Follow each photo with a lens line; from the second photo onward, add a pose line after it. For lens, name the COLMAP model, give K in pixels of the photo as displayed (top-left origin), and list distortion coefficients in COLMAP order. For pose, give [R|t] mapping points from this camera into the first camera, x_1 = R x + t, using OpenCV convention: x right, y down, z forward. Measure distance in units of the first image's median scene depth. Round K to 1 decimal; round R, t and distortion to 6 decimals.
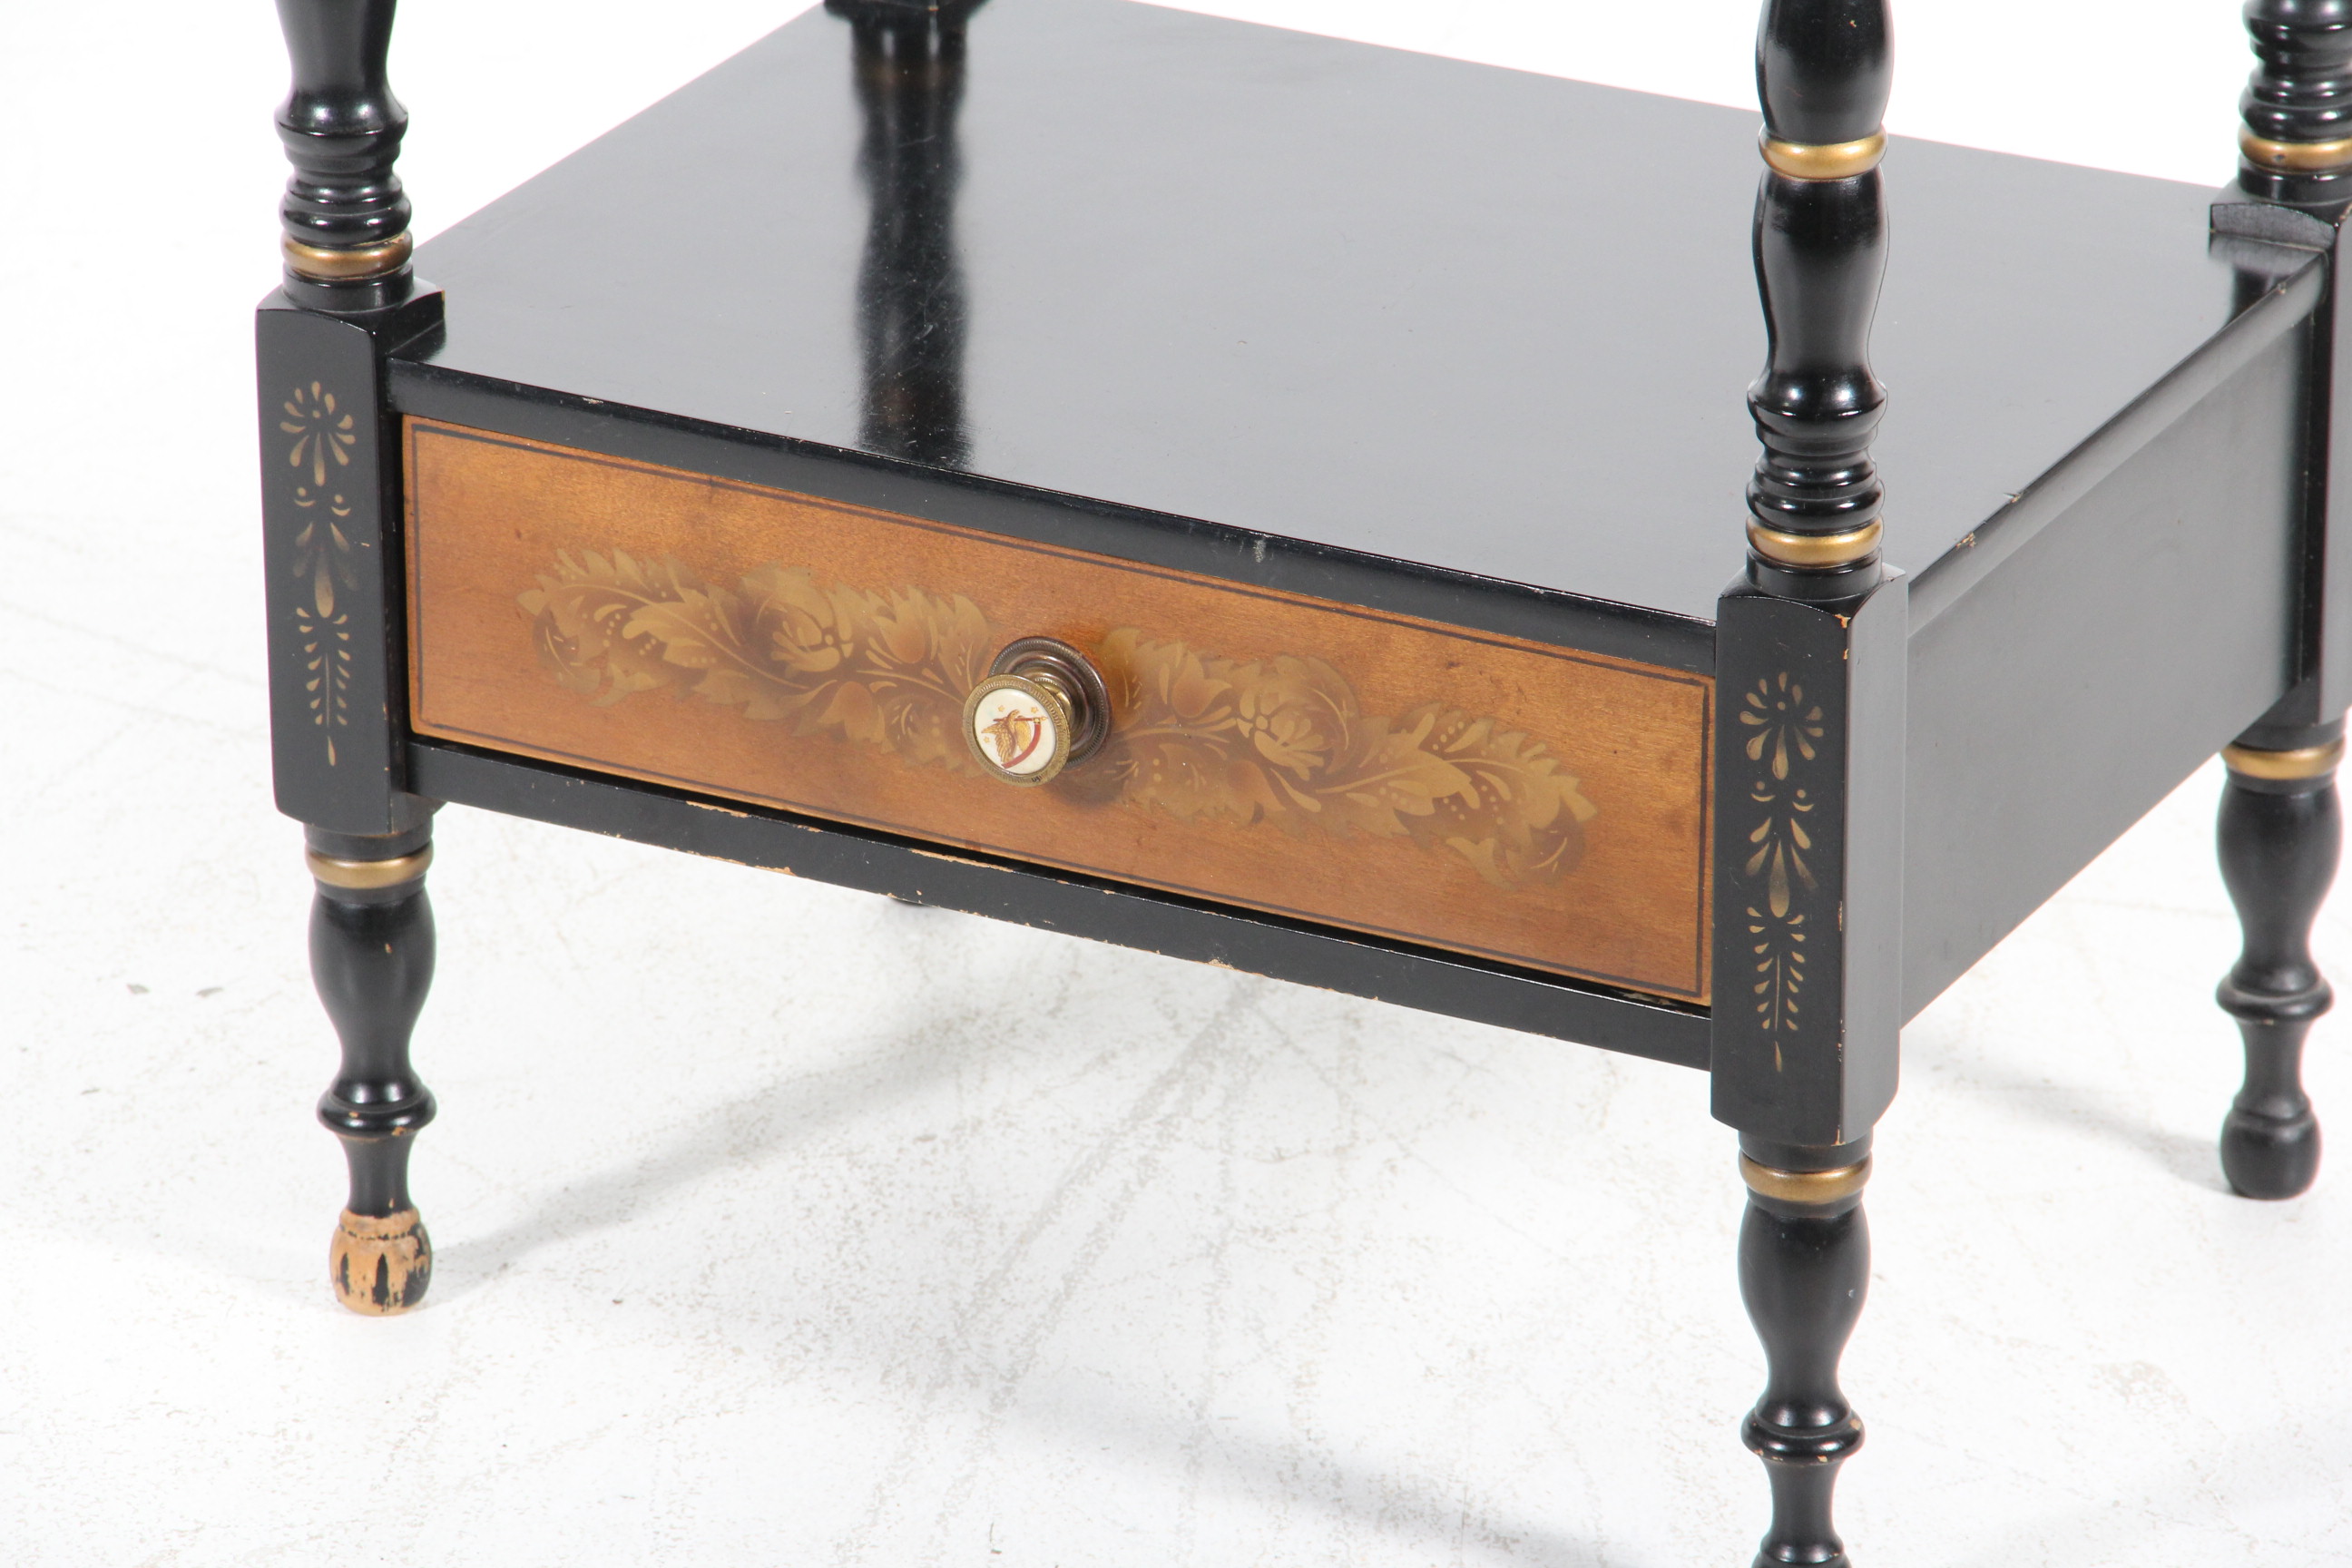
lens RADIAL K [[11017.6, 0, 1262.8], [0, 11017.6, 785.8], [0, 0, 1]] dist [1.108885, -9.065404]
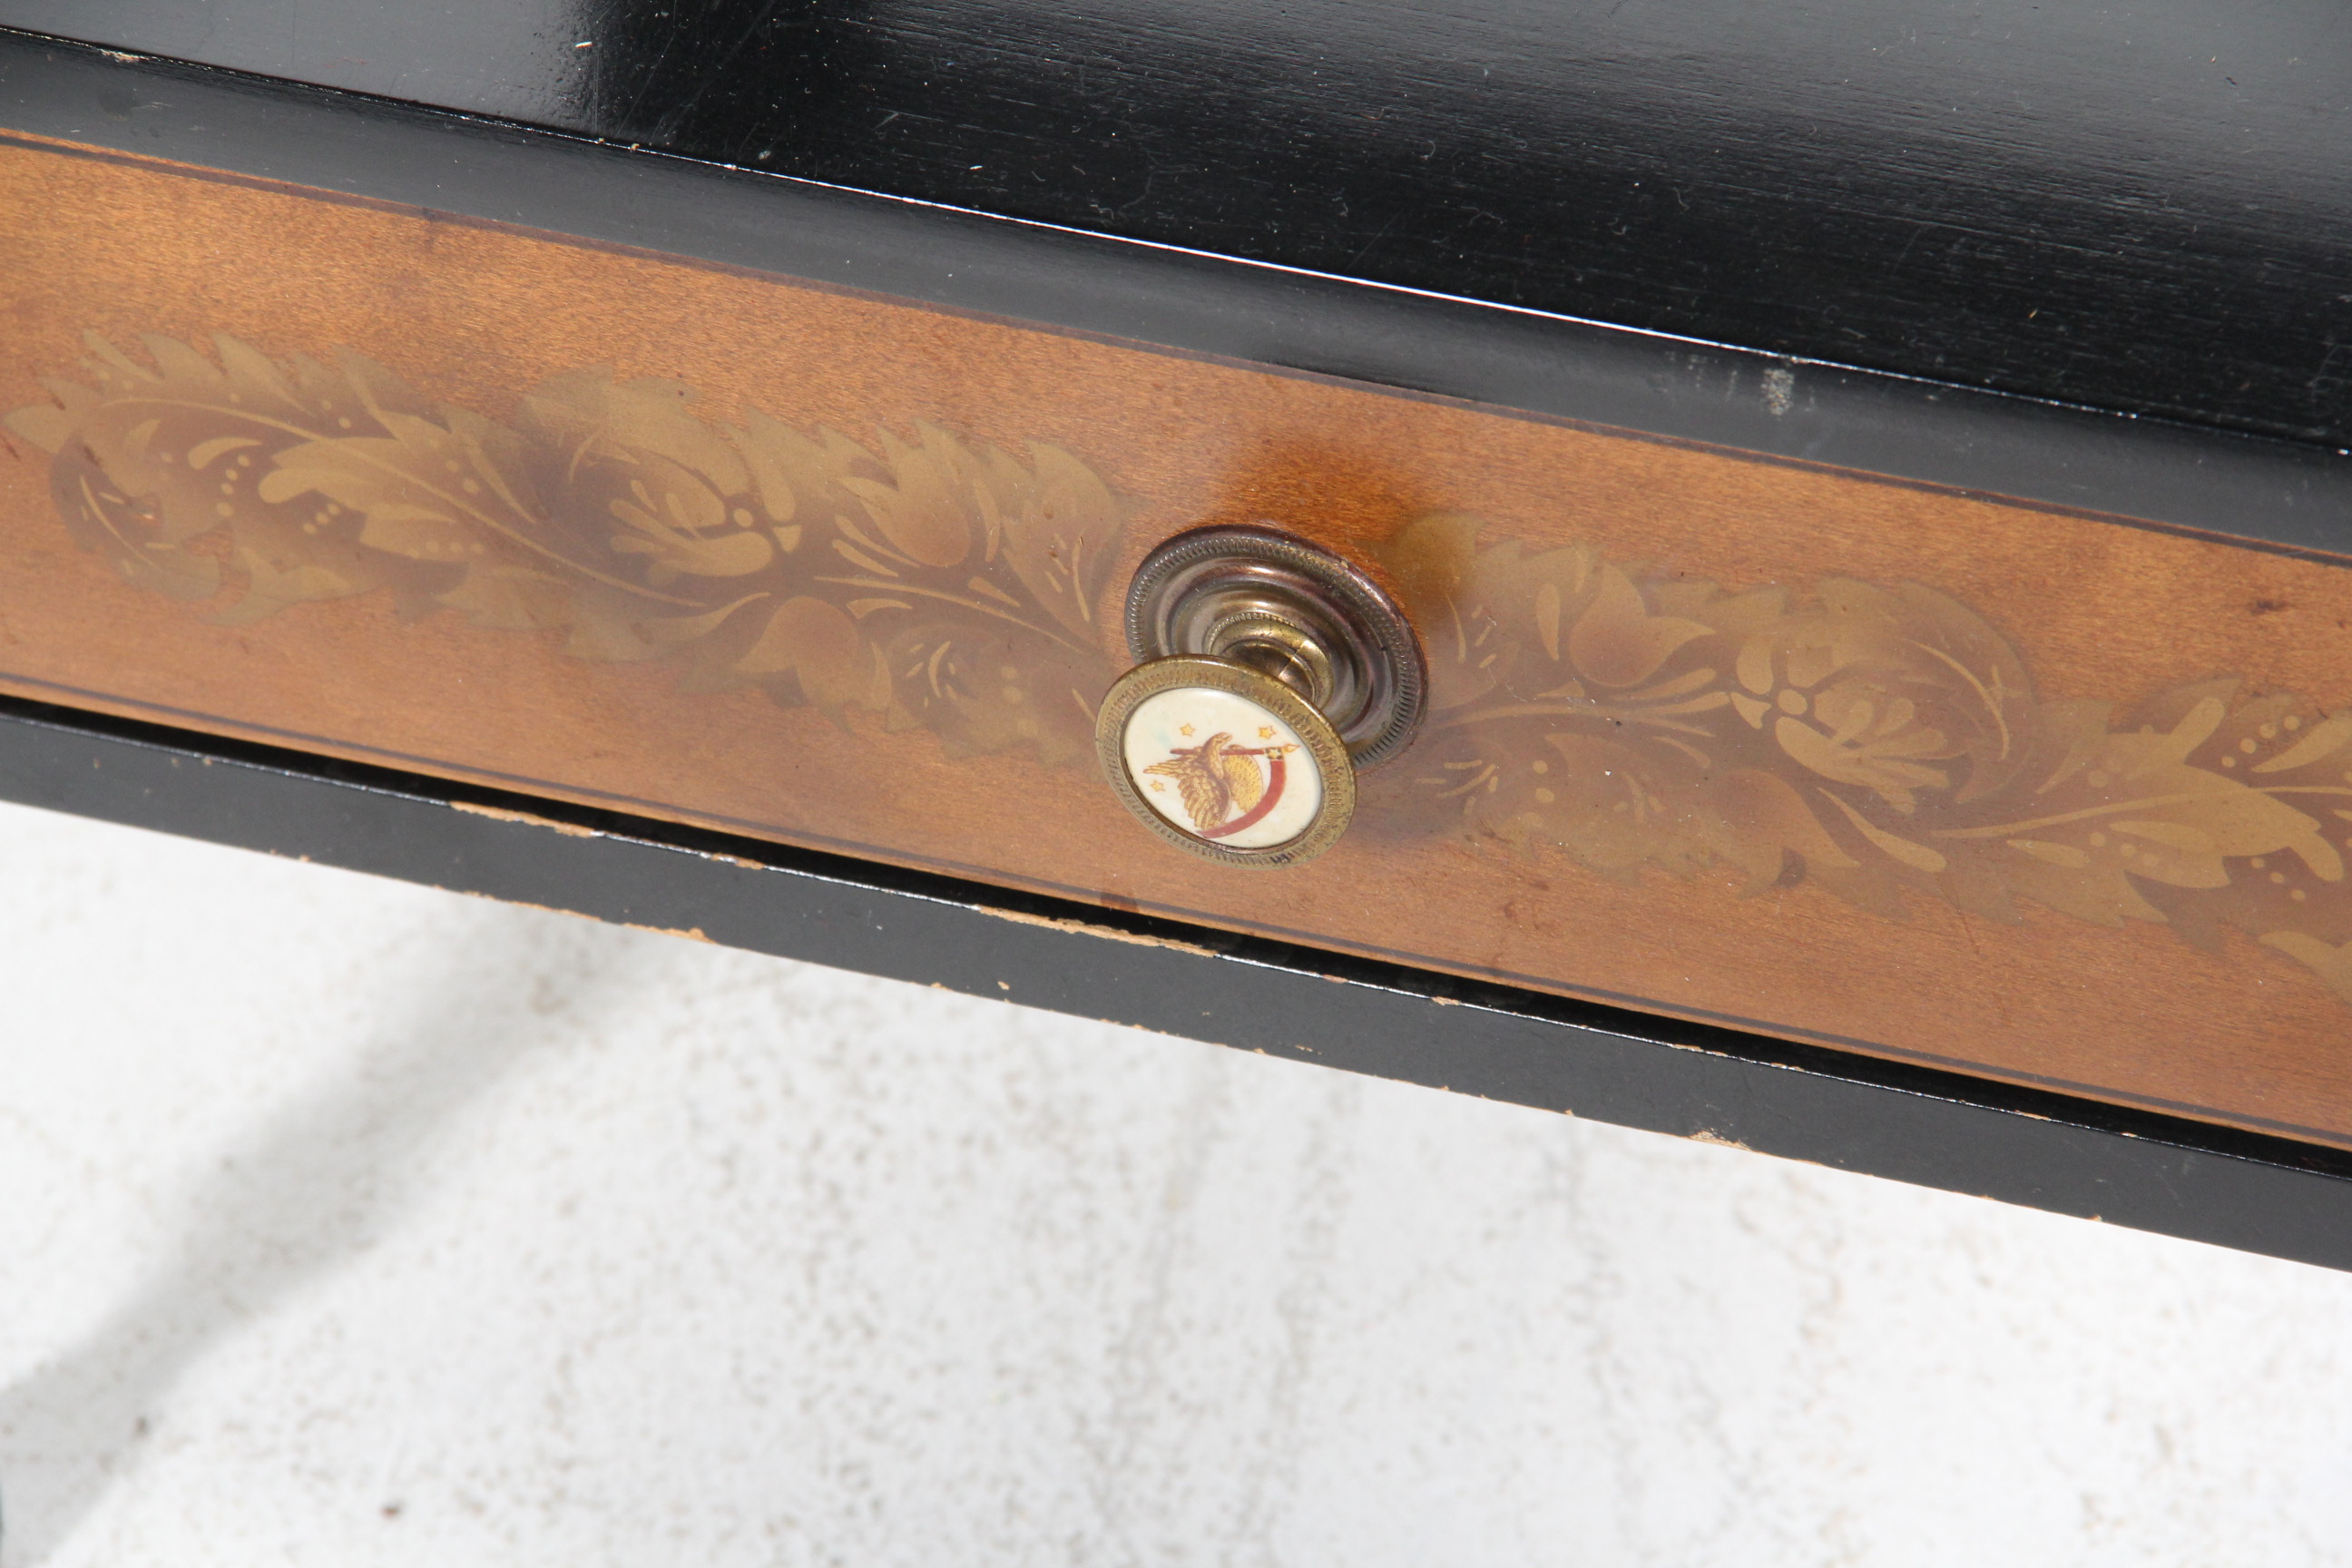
lens RADIAL K [[11017.6, 0, 1262.8], [0, 11017.6, 785.8], [0, 0, 1]] dist [1.108885, -9.065404]
pose [[0.989628, -0.137648, 0.041109, -0.038318], [0.120245, 0.950284, 0.287230, -0.127552], [-0.078602, -0.279308, 0.956979, 0.570819]]
